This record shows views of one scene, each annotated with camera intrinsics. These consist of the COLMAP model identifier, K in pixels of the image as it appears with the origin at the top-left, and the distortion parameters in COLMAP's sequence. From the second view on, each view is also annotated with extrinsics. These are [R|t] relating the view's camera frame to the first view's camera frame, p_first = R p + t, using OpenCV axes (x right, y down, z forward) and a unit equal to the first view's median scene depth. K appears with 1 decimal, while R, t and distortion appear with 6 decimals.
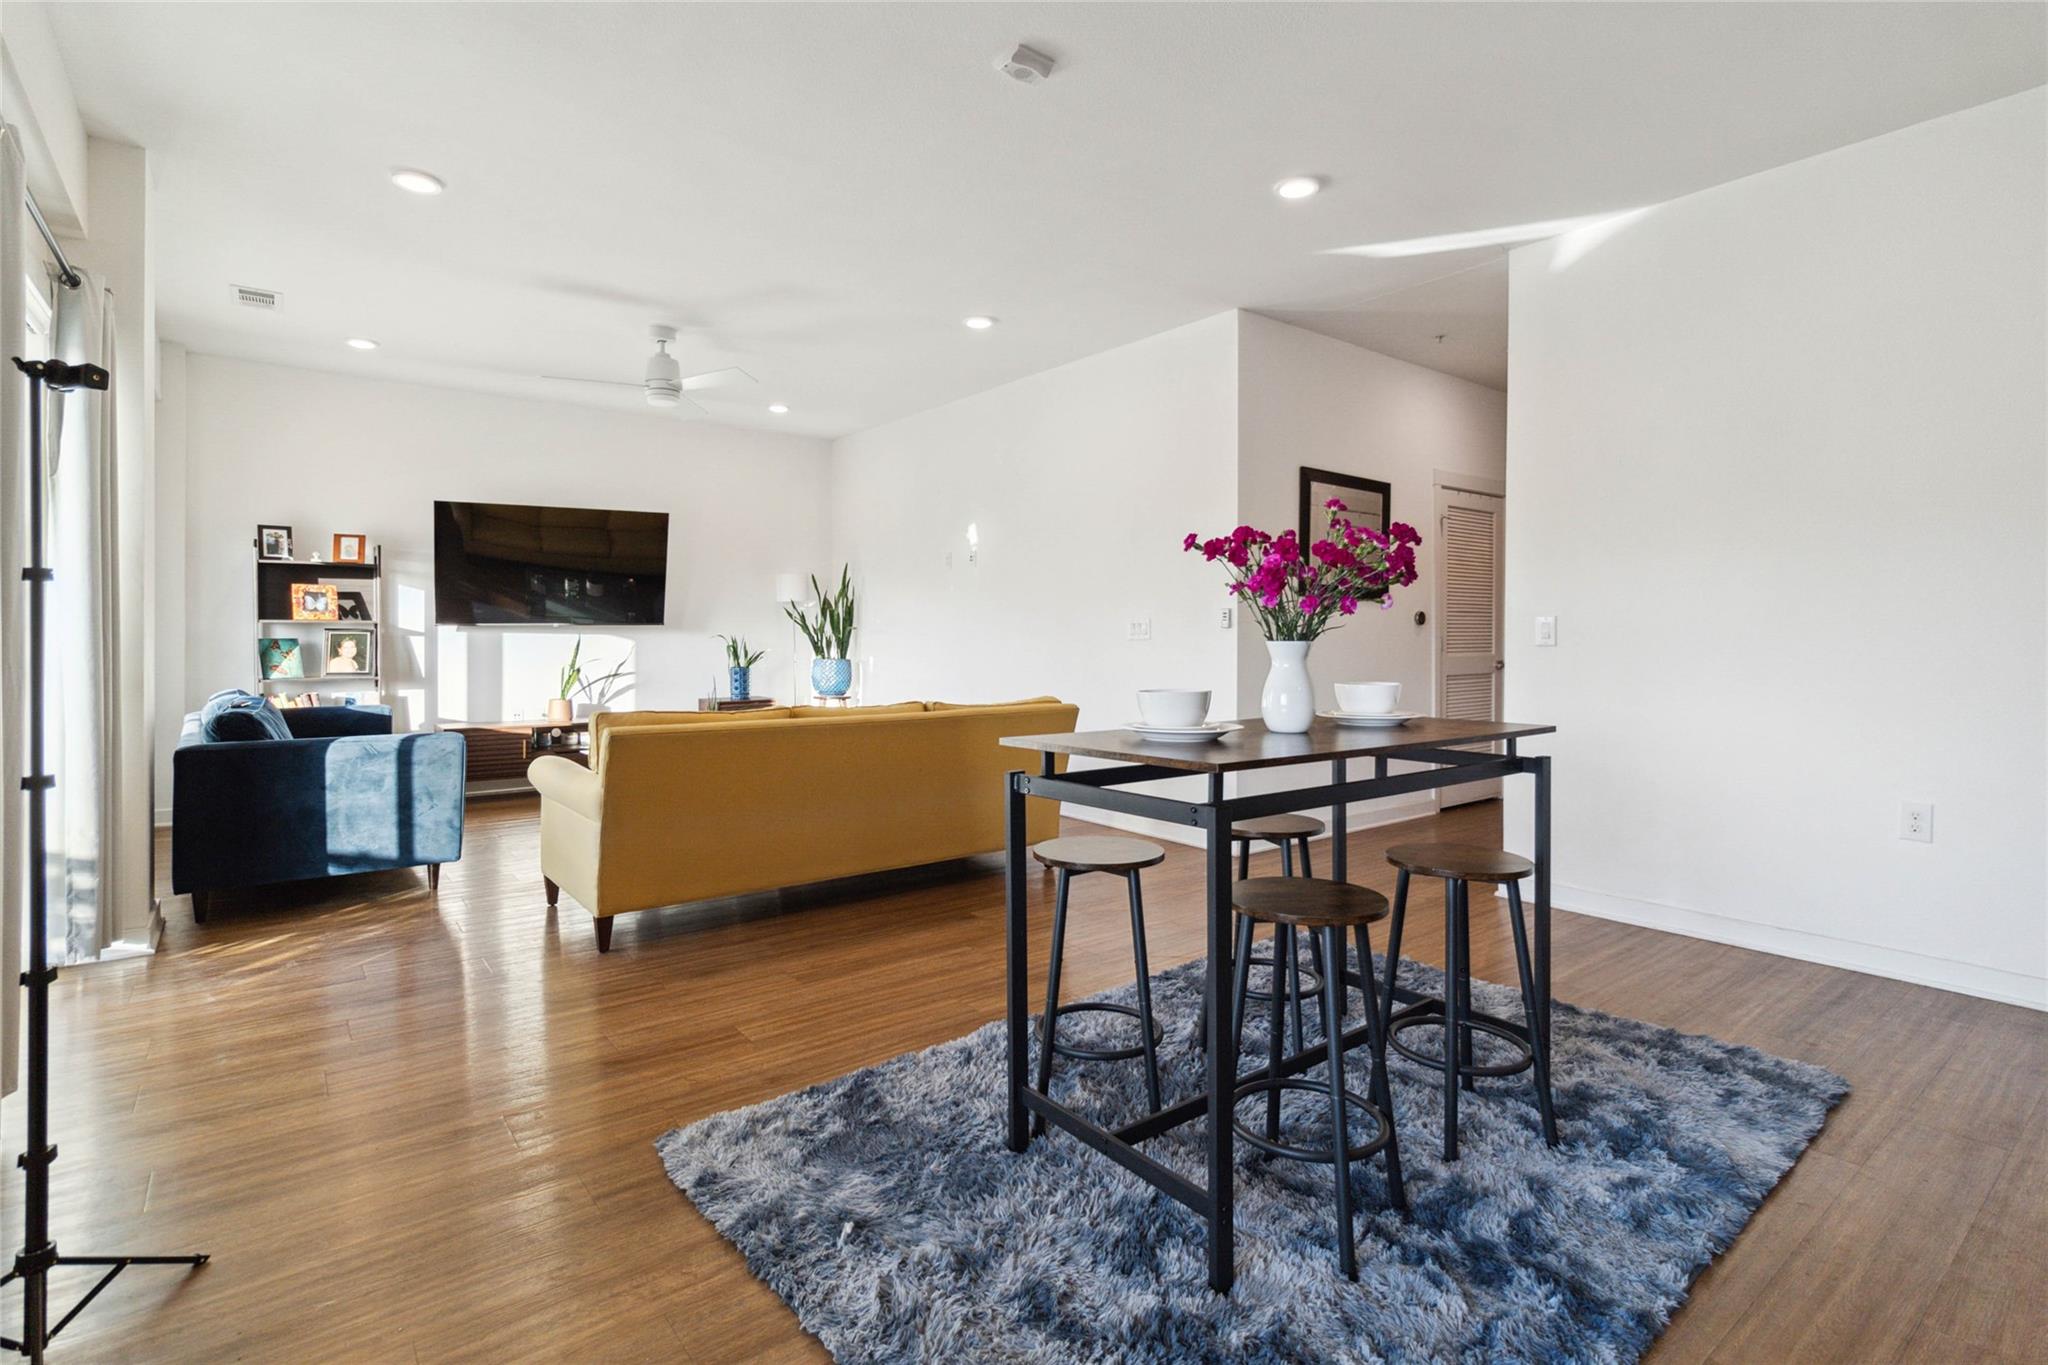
lens RADIAL K [[990.7, 0, 1028.6], [0, 990.7, 642.2], [0, 0, 1]] dist [0.002237, 0.000531]
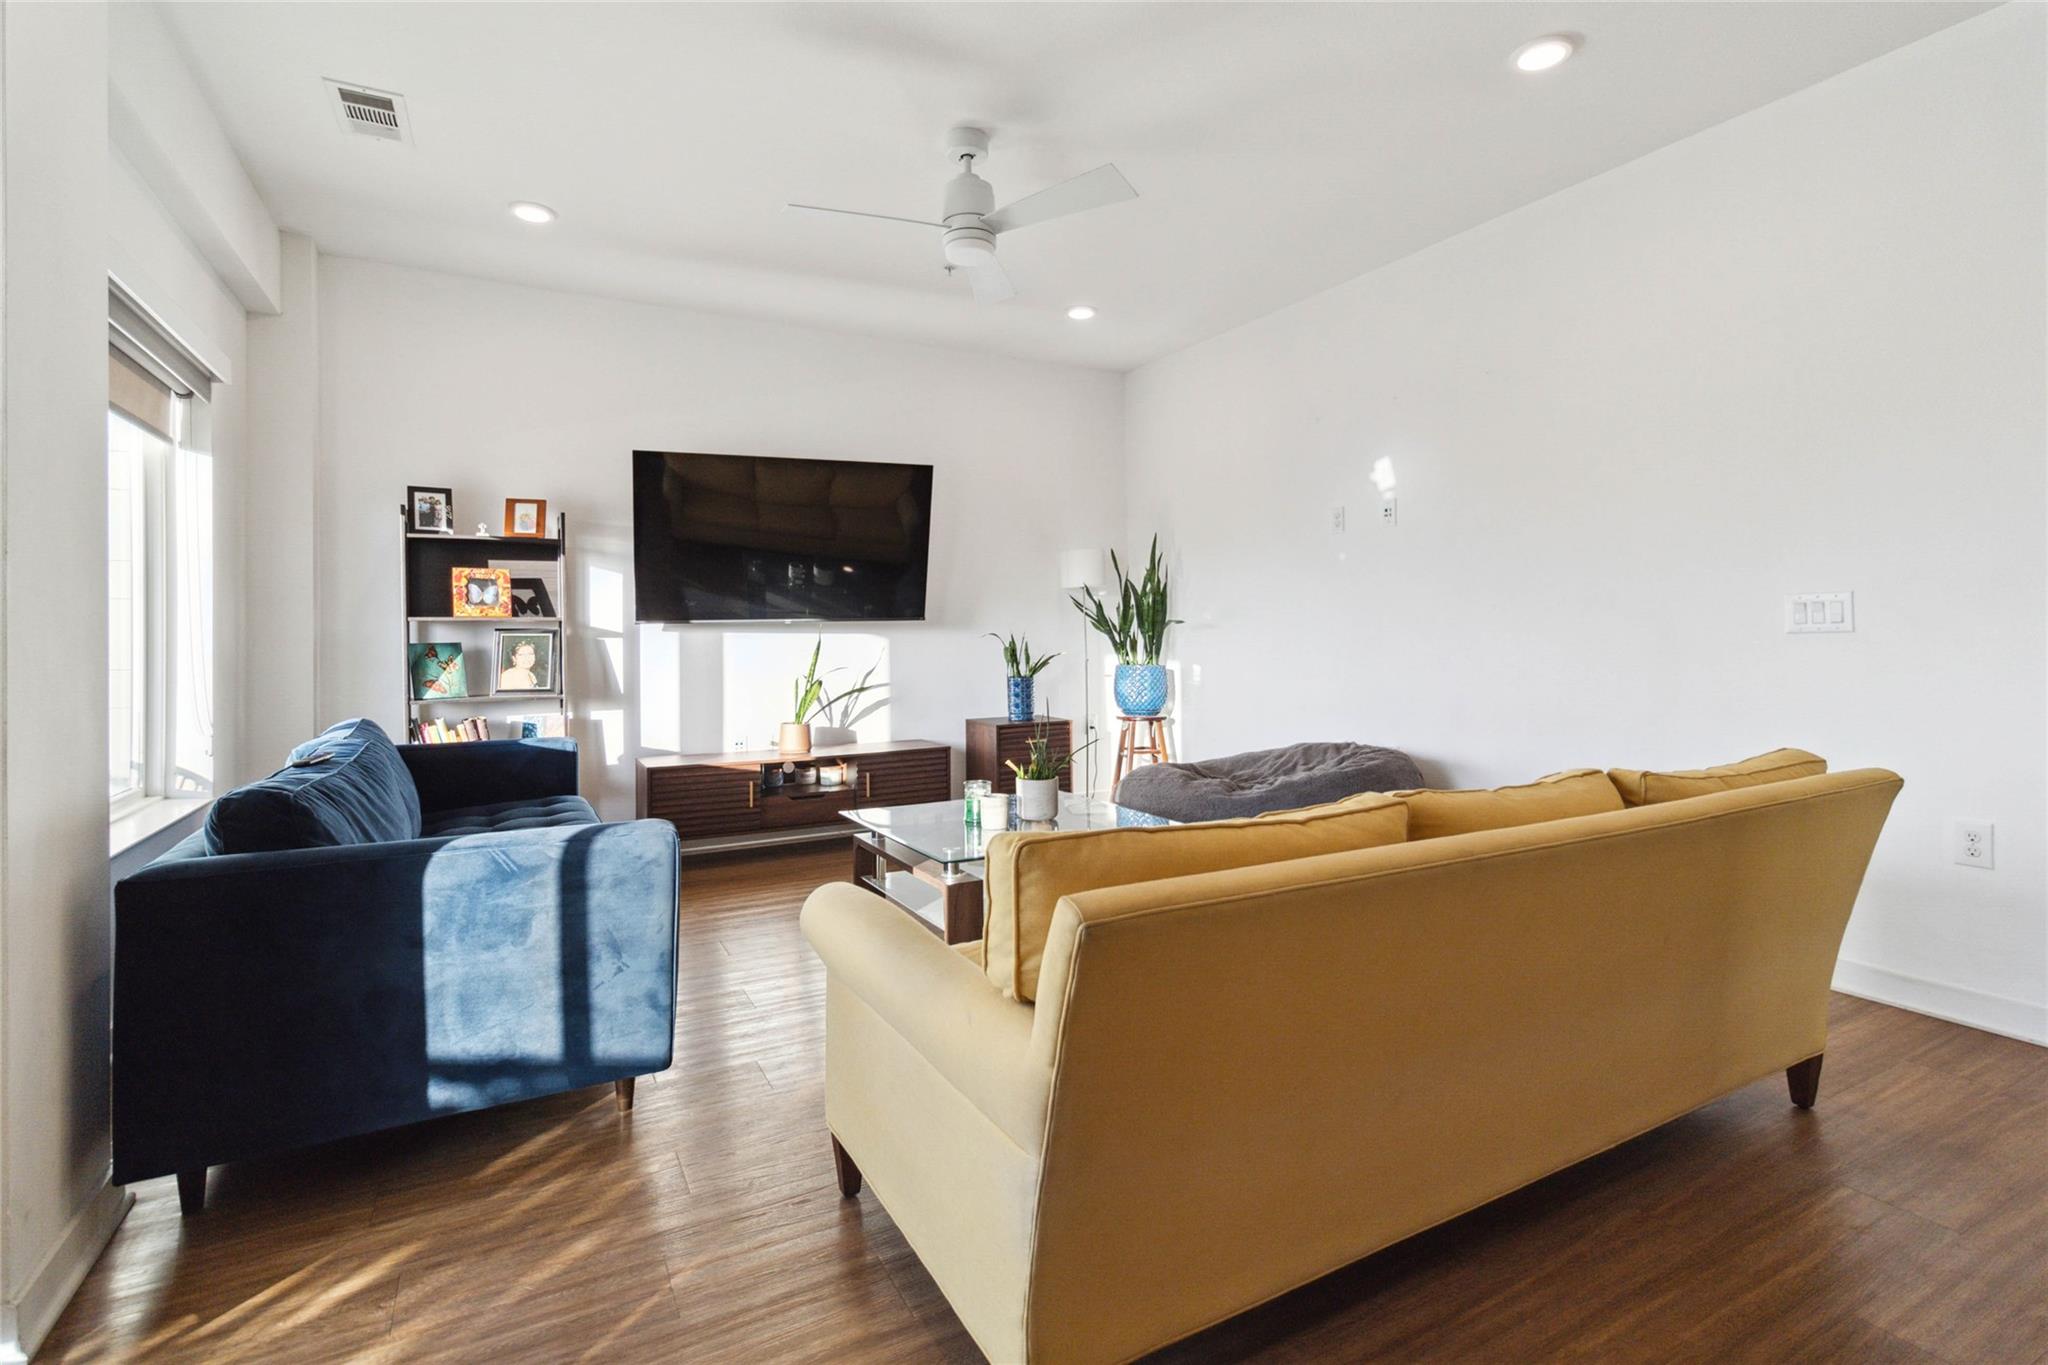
lens RADIAL K [[975.1, 0, 1029.0], [0, 975.1, 632.5], [0, 0, 1]] dist [0.004616, 0.000624]
pose [[0.986347, -0.010142, -0.164370, -0.205861], [0.008826, 0.999923, -0.008737, -0.001385], [0.164446, 0.007167, 0.986360, 0.357918]]
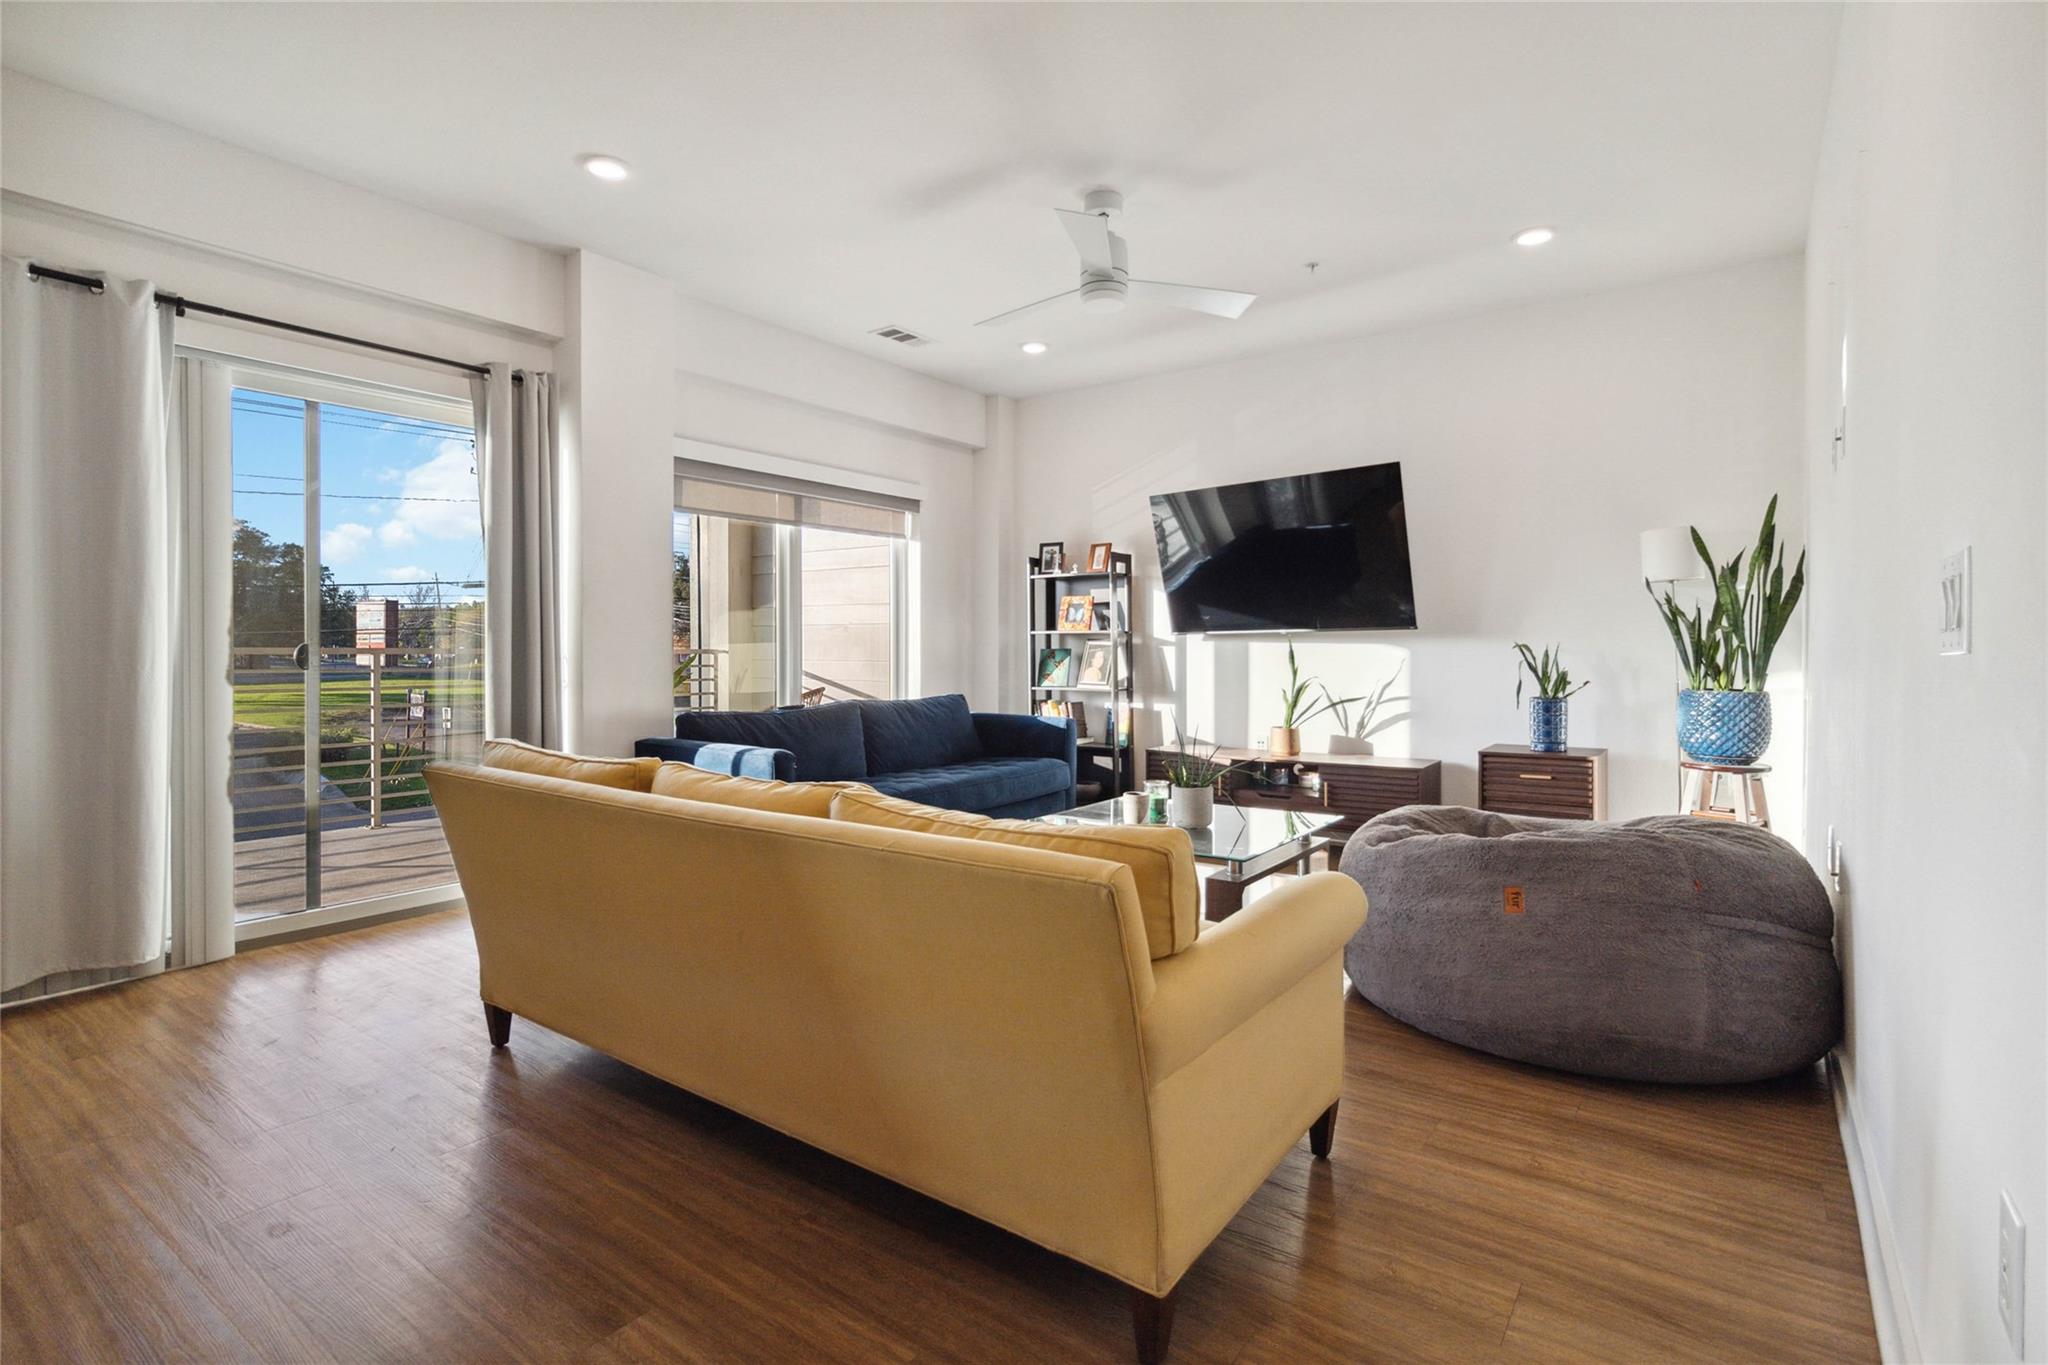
lens RADIAL K [[990.7, 0, 1028.6], [0, 990.7, 642.2], [0, 0, 1]] dist [0.002237, 0.000531]
pose [[0.268171, -0.007006, -0.963346, 0.247242], [-0.004515, 0.999953, -0.008529, -0.001524], [0.963361, 0.006637, 0.268127, 0.670152]]
